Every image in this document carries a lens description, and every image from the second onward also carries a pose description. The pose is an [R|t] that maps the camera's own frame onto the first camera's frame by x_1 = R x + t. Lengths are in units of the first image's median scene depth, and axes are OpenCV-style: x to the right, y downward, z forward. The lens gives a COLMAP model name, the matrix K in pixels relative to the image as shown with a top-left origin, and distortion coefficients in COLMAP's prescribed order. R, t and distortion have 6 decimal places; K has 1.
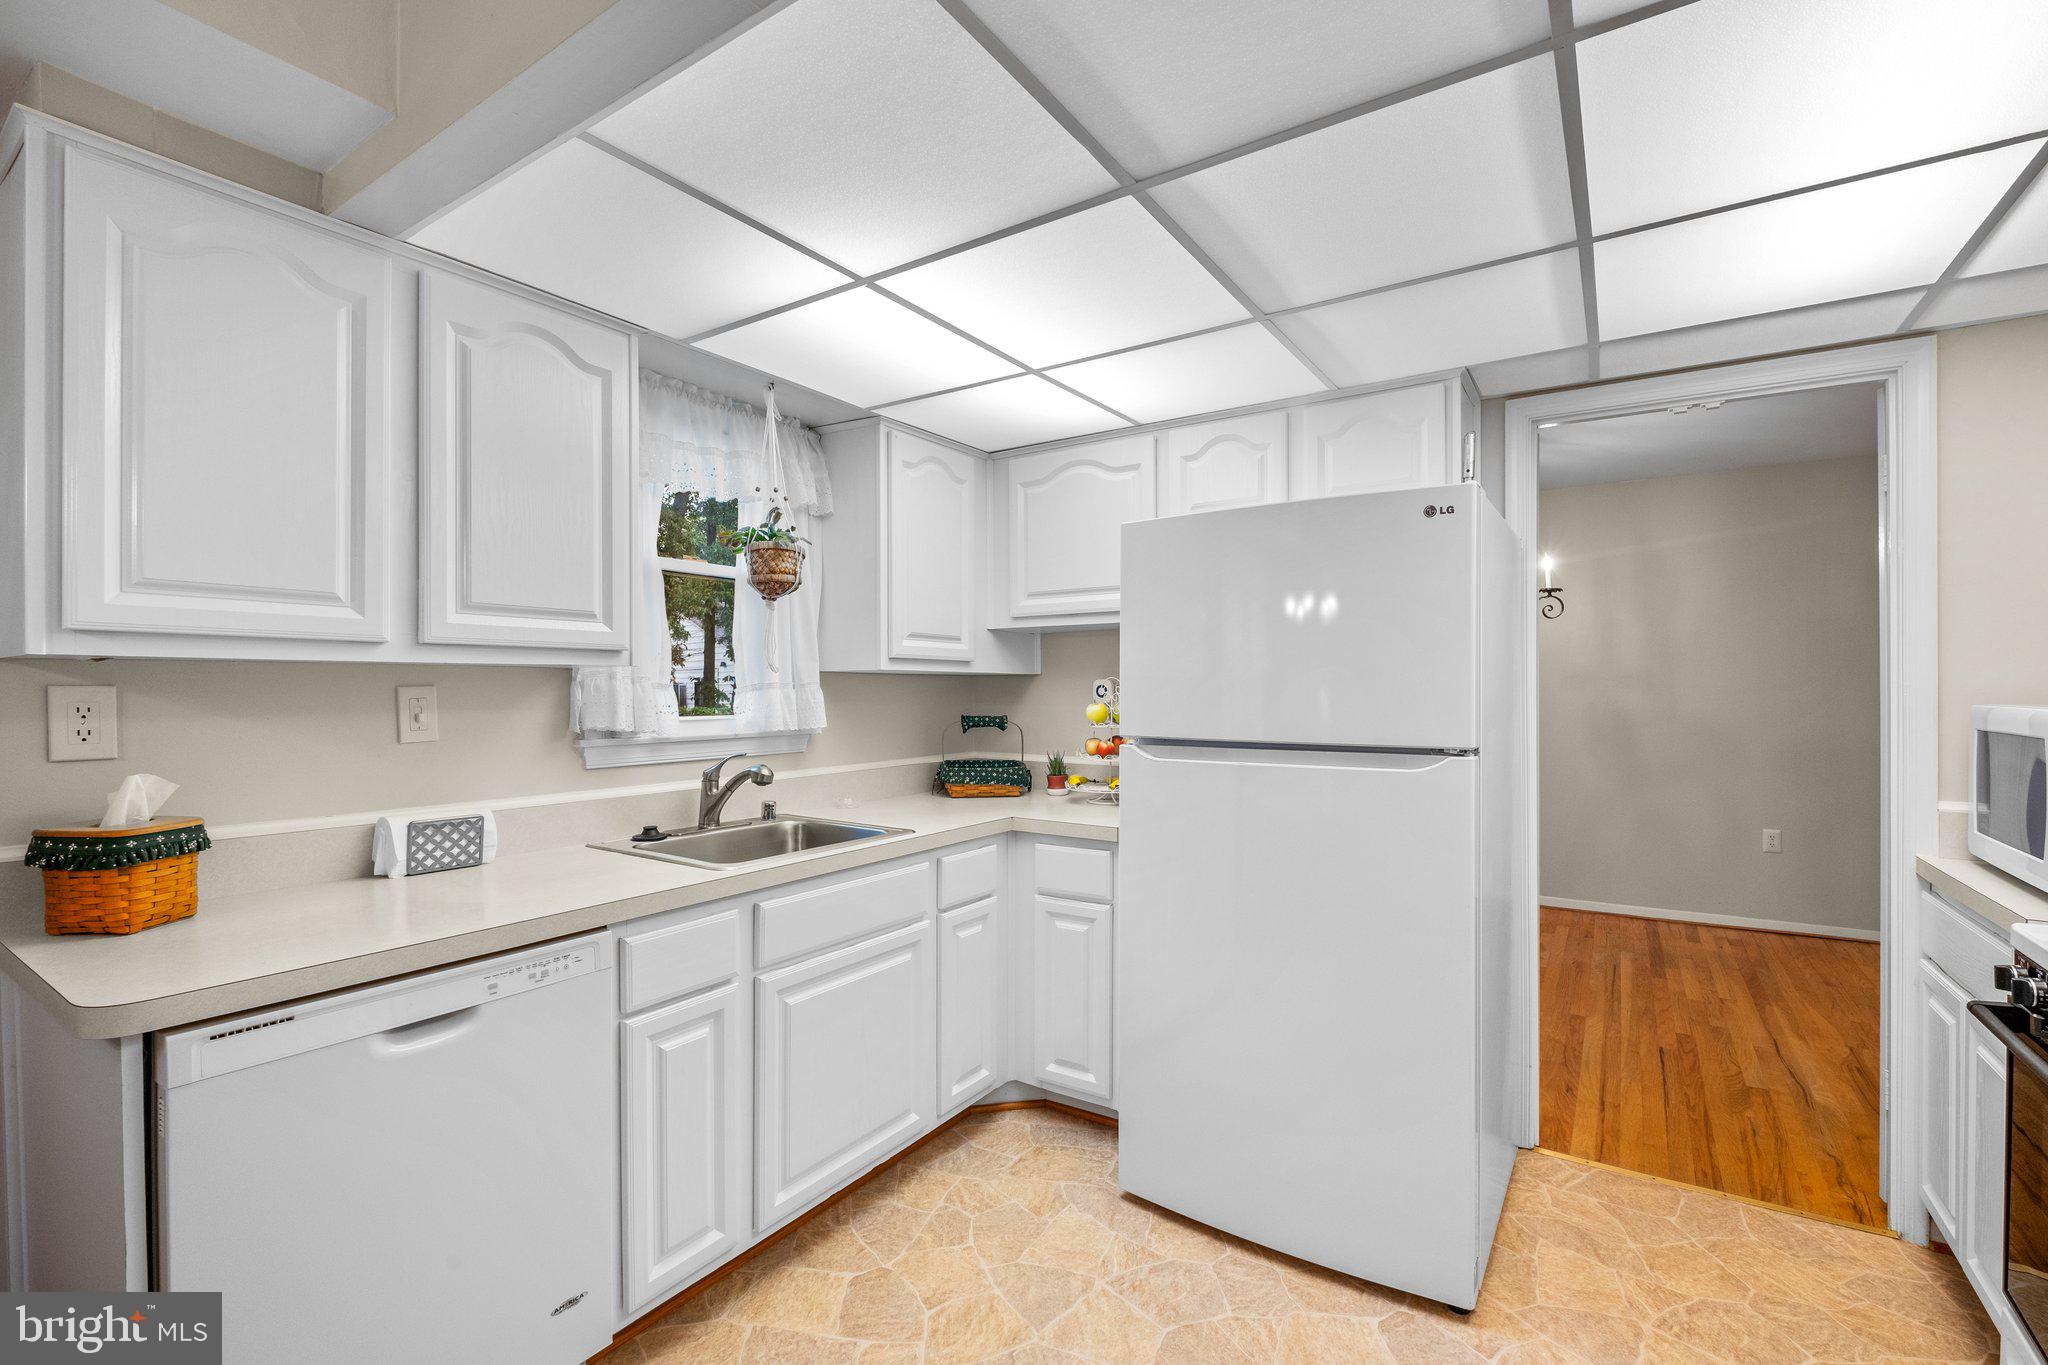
lens RADIAL K [[892.7, 0, 1044.4], [0, 892.7, 693.5], [0, 0, 1]] dist [0.000654, -0.006010]
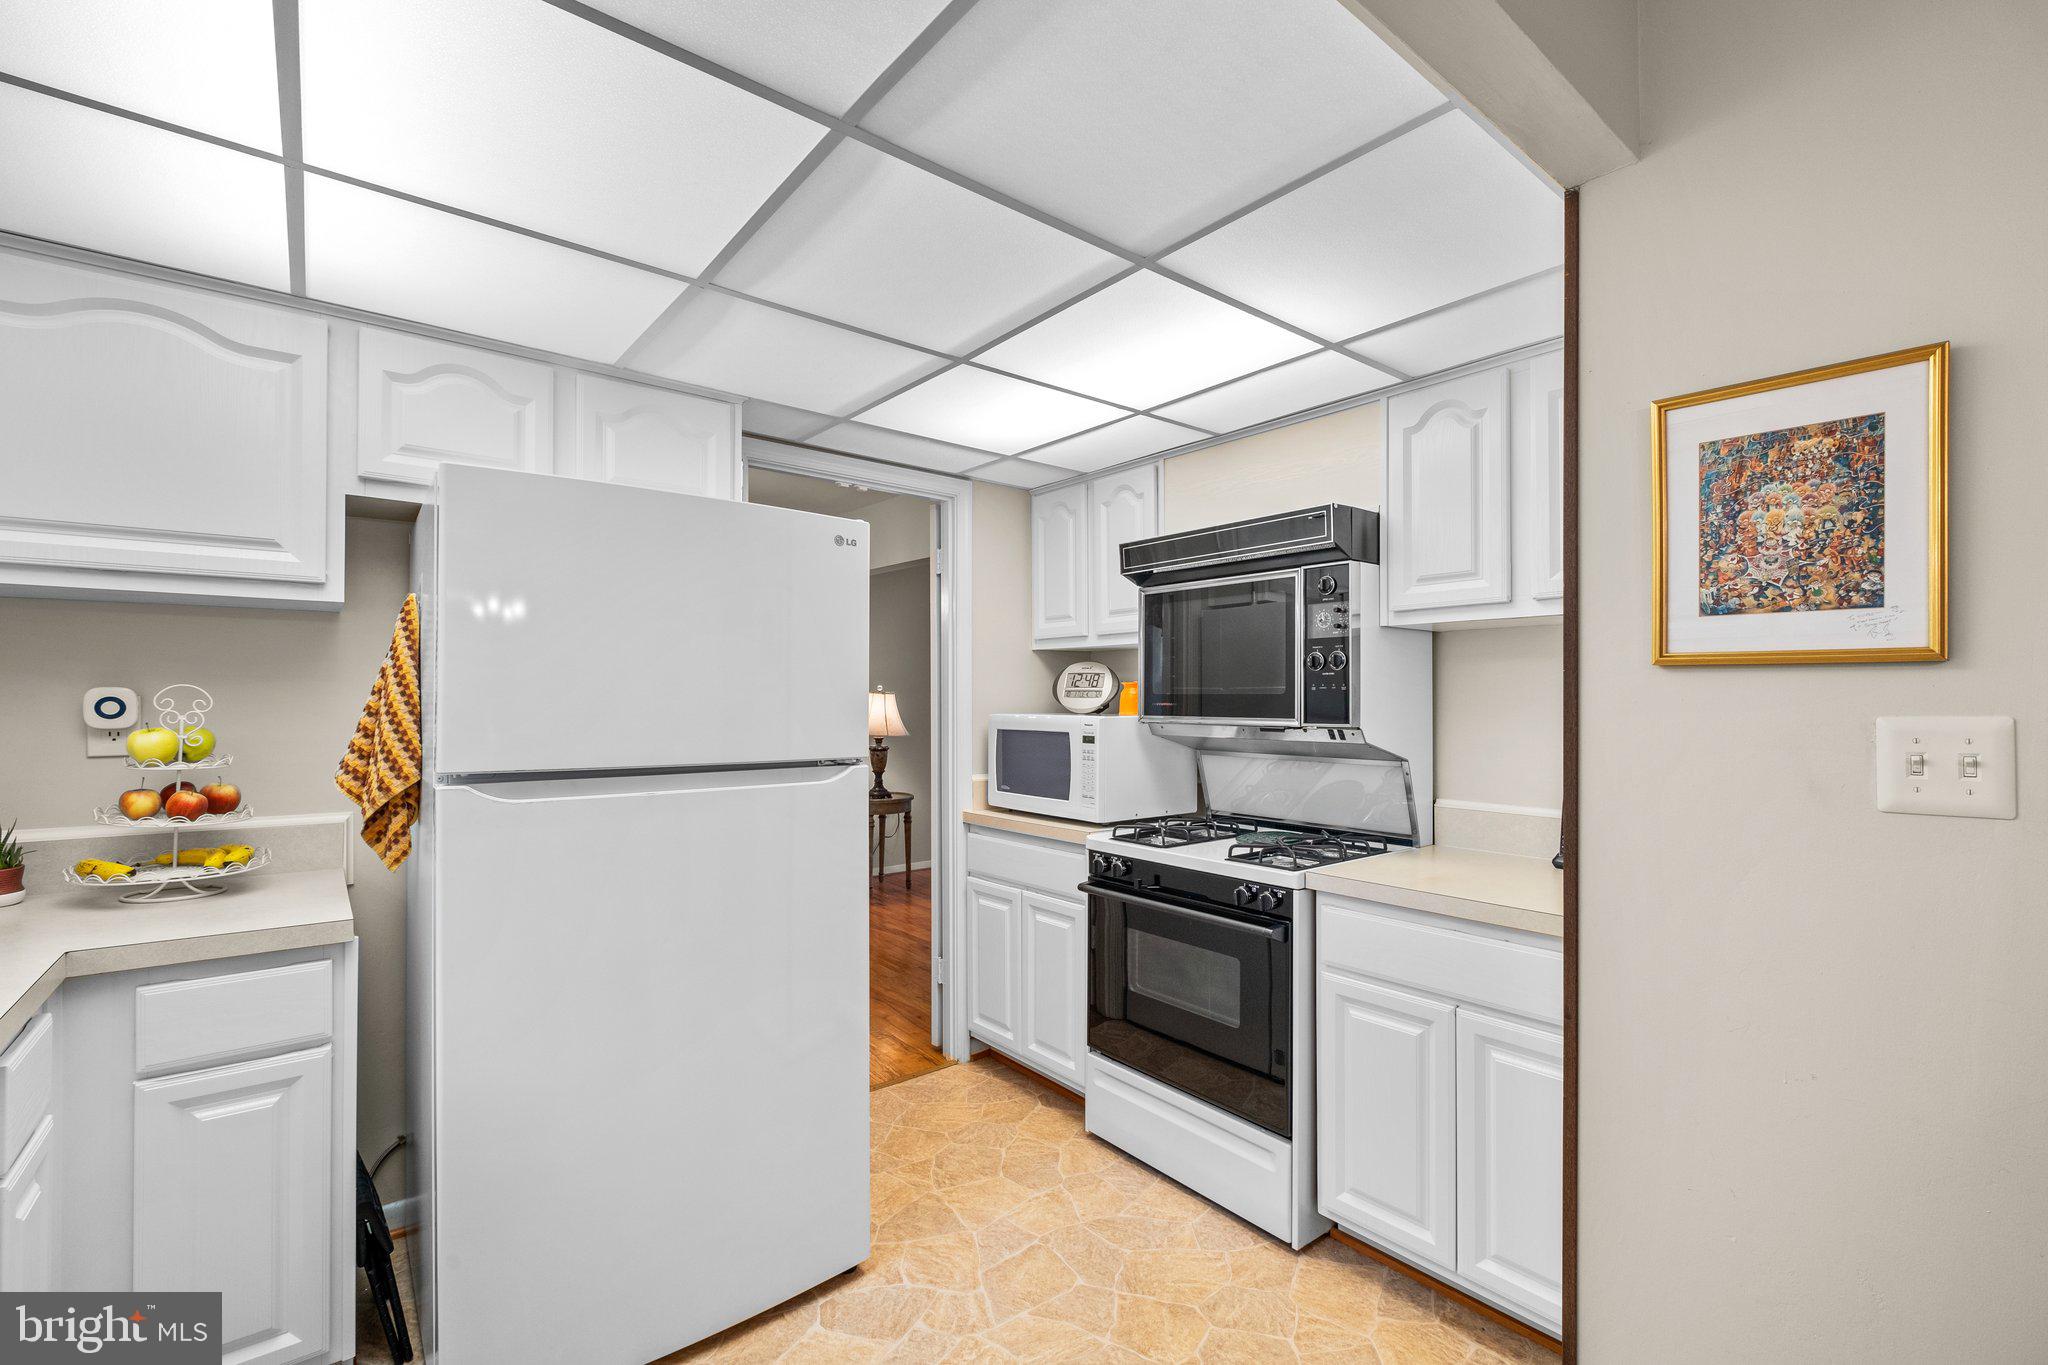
lens RADIAL K [[889.0, 0, 1054.5], [0, 889.0, 695.3], [0, 0, 1]] dist [0.002538, -0.004874]
pose [[0.290641, 0.009337, 0.956787, -0.407496], [0.003726, 0.999934, -0.010890, -0.002684], [-0.956825, 0.006730, 0.290587, 0.341802]]
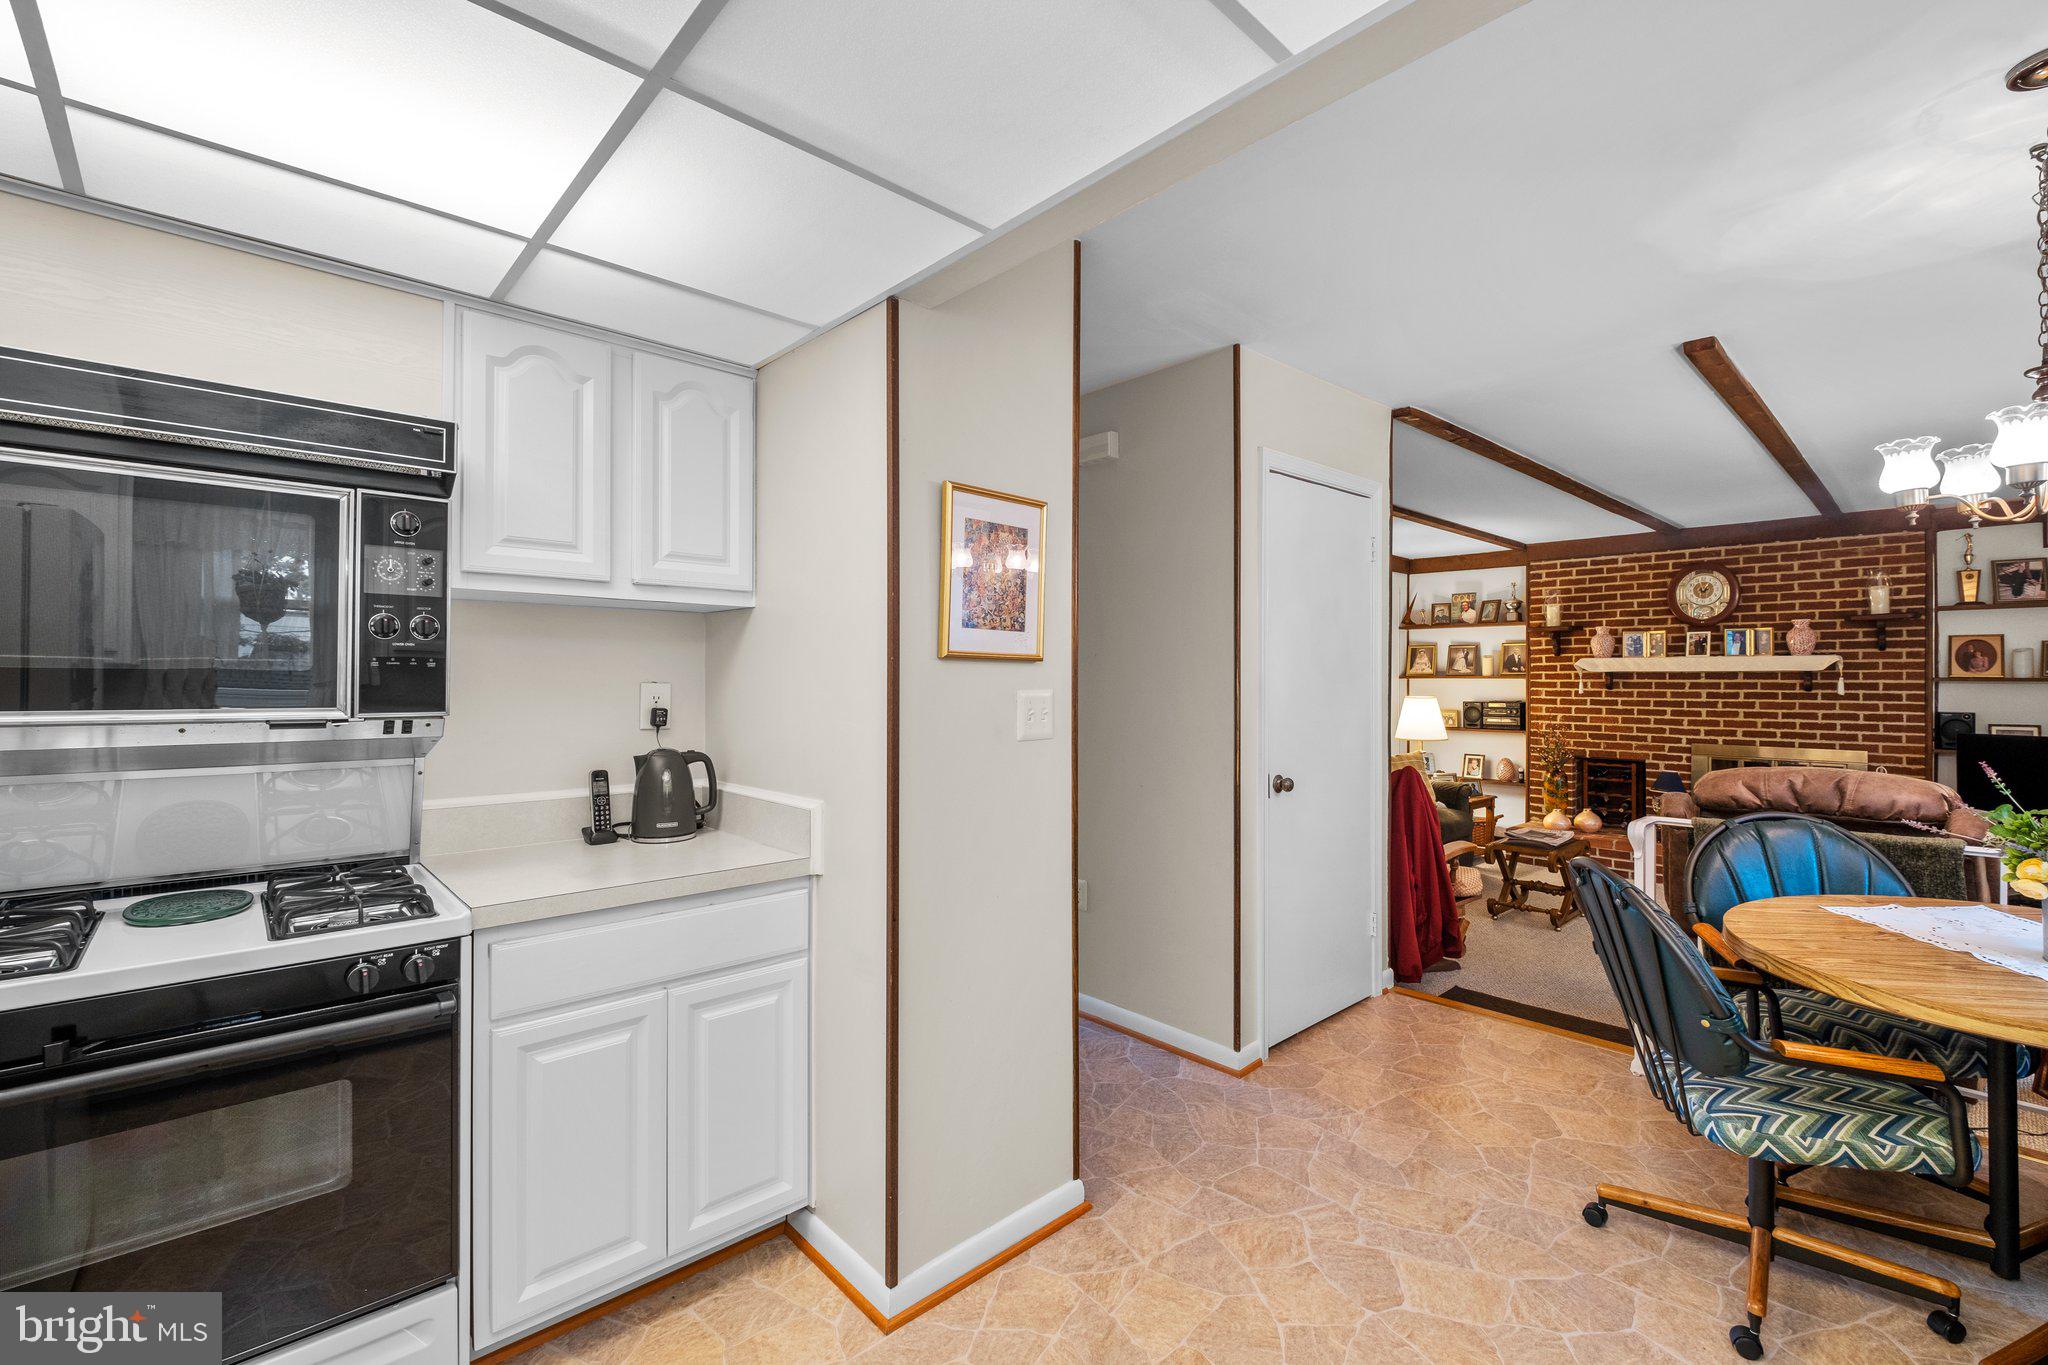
lens RADIAL K [[876.2, 0, 1025.5], [0, 876.2, 667.2], [0, 0, 1]] dist [0.000543, -0.004667]
pose [[-0.969381, 0.003560, 0.245537, -0.044374], [0.001990, 0.999976, -0.006642, -0.012003], [-0.245554, -0.005950, -0.969365, 0.903071]]
